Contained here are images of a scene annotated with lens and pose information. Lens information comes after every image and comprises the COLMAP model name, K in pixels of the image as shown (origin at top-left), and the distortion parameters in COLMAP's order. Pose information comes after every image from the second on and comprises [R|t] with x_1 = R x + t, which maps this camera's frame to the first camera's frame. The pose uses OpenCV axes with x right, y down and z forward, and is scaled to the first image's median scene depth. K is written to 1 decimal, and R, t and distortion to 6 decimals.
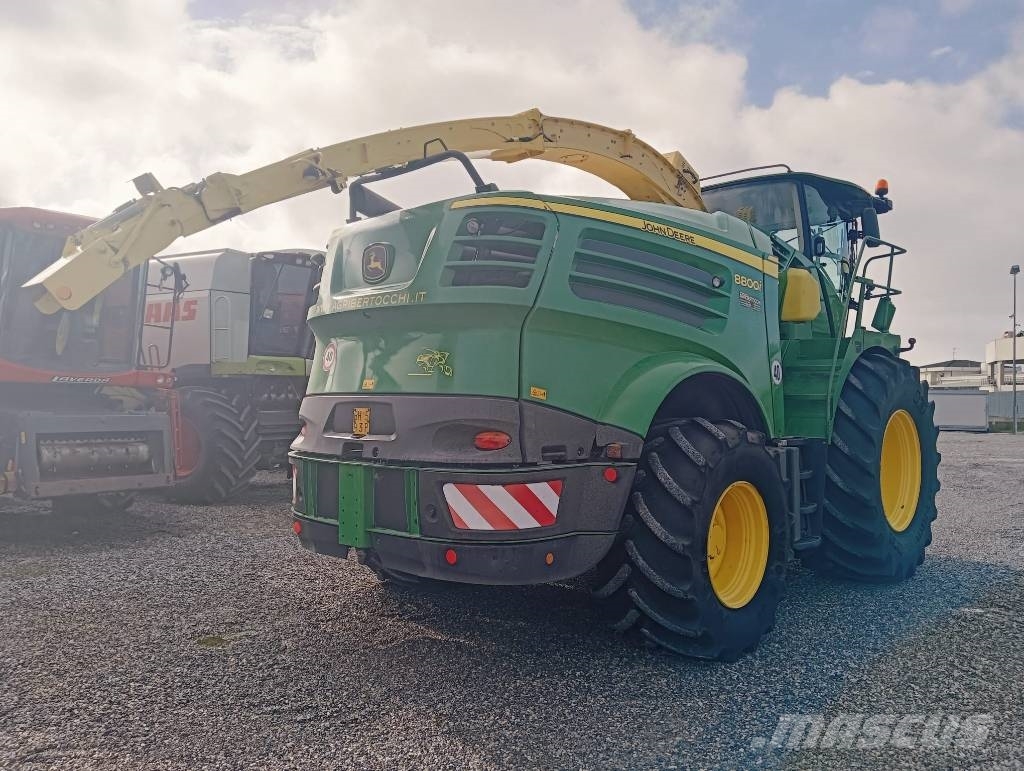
lens RADIAL K [[817.1, 0, 508.7], [0, 817.1, 389.0], [0, 0, 1]] dist [0.053054, -0.065132]
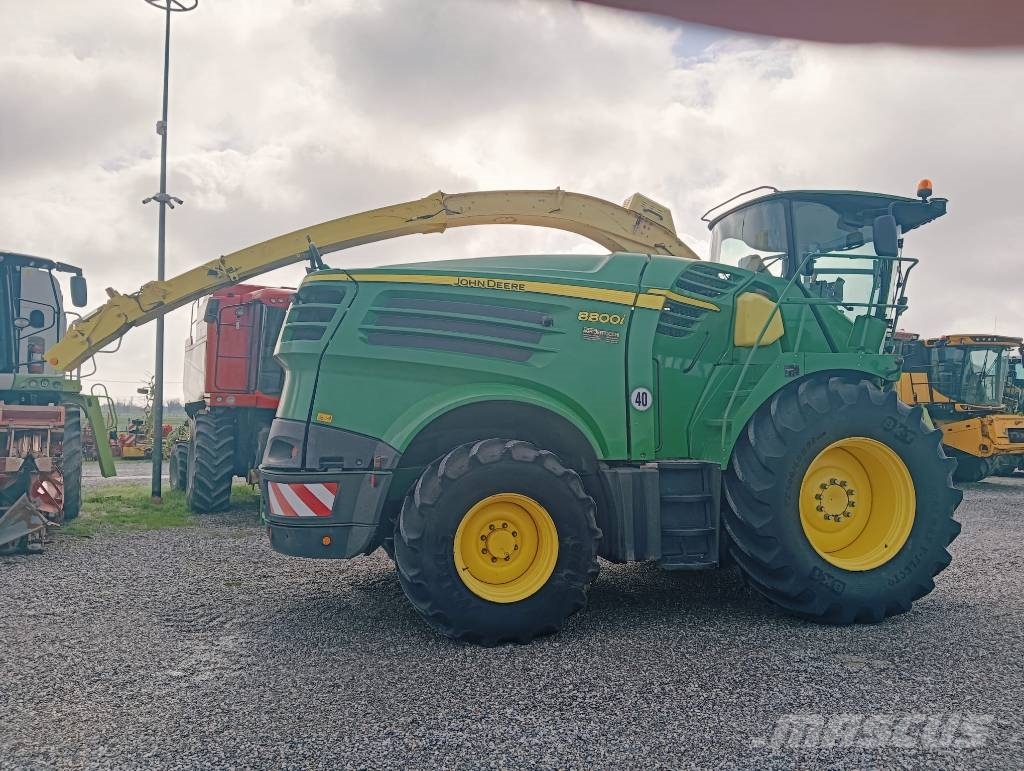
lens RADIAL K [[804.6, 0, 508.1], [0, 804.6, 376.8], [0, 0, 1]] dist [0.060027, -0.013369]
pose [[0.843576, -0.020919, -0.536602, 0.851746], [0.000210, 0.999254, -0.038625, -0.009296], [0.537010, 0.032470, 0.842951, 0.025278]]
